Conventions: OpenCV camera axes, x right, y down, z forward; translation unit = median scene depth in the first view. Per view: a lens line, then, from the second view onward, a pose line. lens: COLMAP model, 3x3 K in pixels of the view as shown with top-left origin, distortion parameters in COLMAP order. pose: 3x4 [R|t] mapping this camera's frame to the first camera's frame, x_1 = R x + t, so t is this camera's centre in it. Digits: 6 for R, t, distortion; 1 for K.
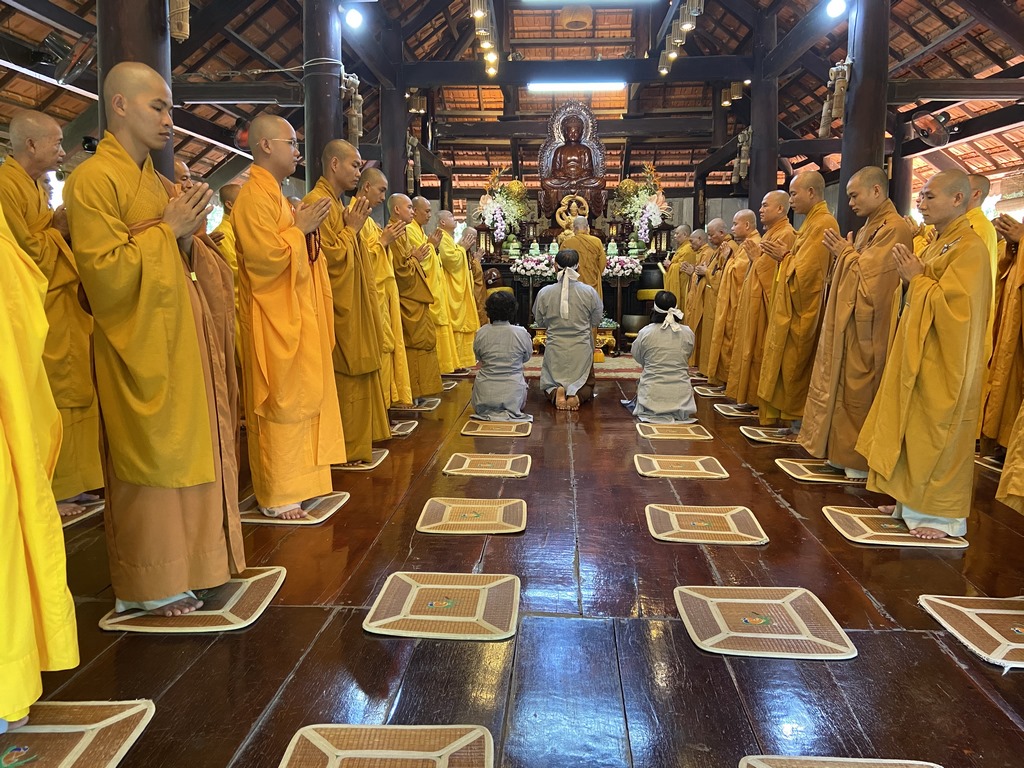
lens RADIAL K [[771.6, 0, 509.4], [0, 771.6, 374.2], [0, 0, 1]] dist [0.132409, -0.165035]
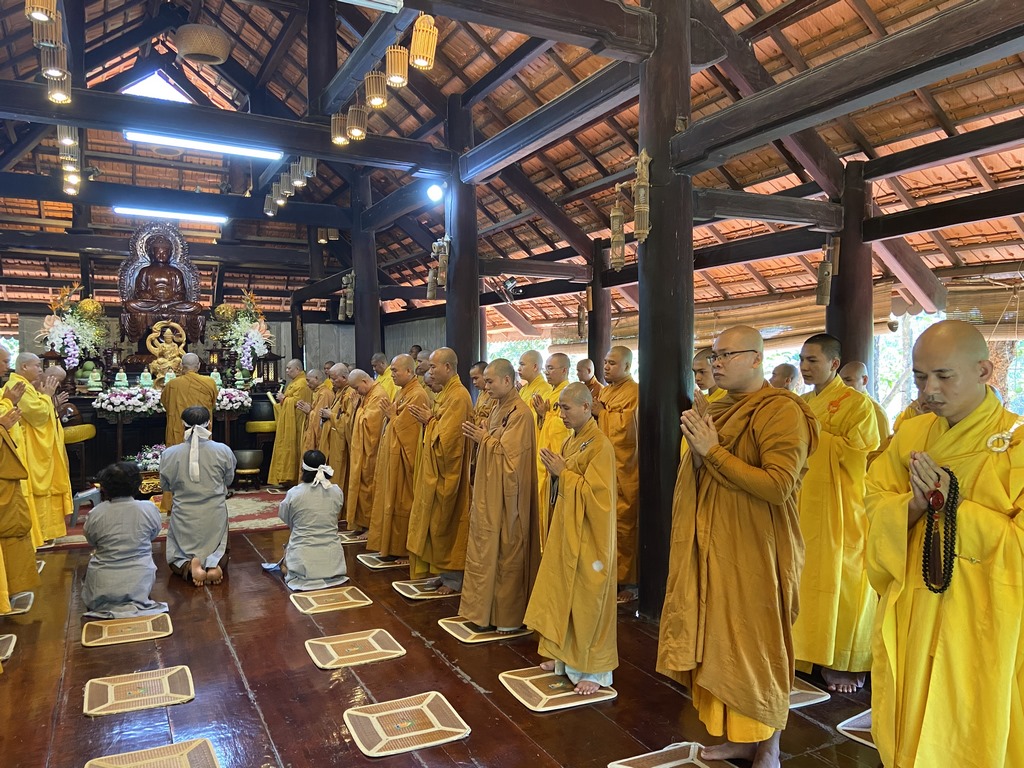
lens RADIAL K [[771.6, 0, 509.4], [0, 771.6, 374.2], [0, 0, 1]] dist [0.132409, -0.165035]
pose [[0.860601, -0.006630, 0.509237, -0.048401], [0.069880, 0.991995, -0.105181, -0.044427], [-0.504463, 0.126105, 0.854175, 0.001606]]
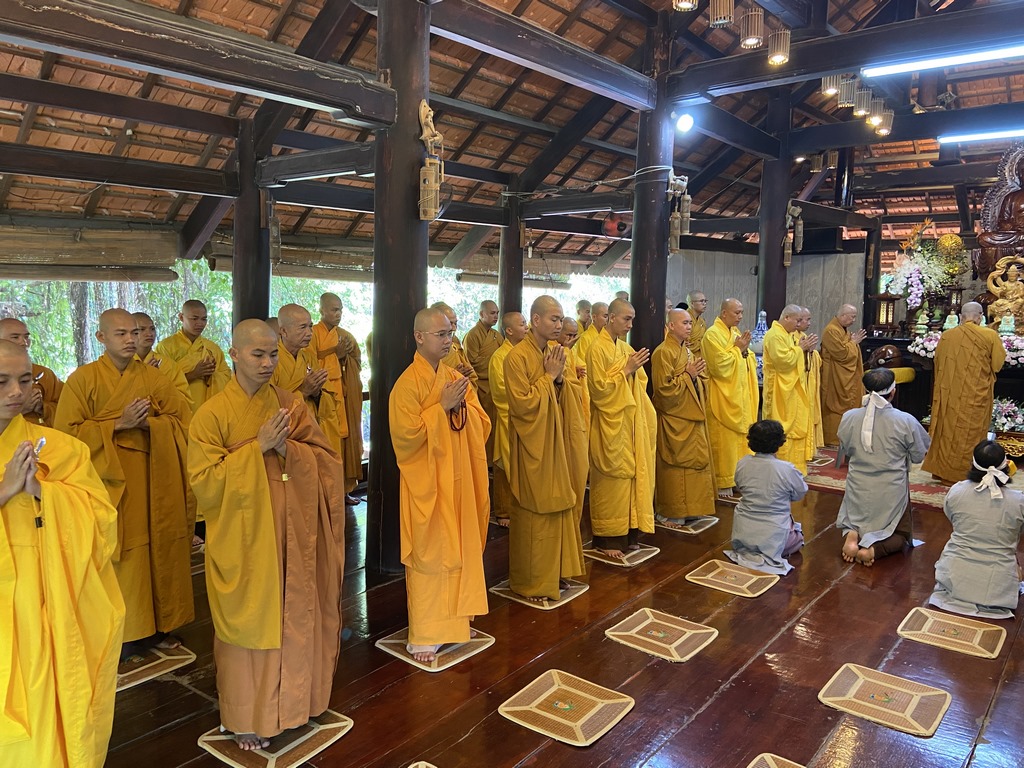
lens RADIAL K [[771.6, 0, 509.4], [0, 771.6, 374.2], [0, 0, 1]] dist [0.132409, -0.165035]
pose [[0.819427, 0.062343, -0.569783, 0.140627], [-0.076302, 0.997085, -0.000637, -0.074736], [0.568082, 0.043998, 0.821795, 0.040139]]
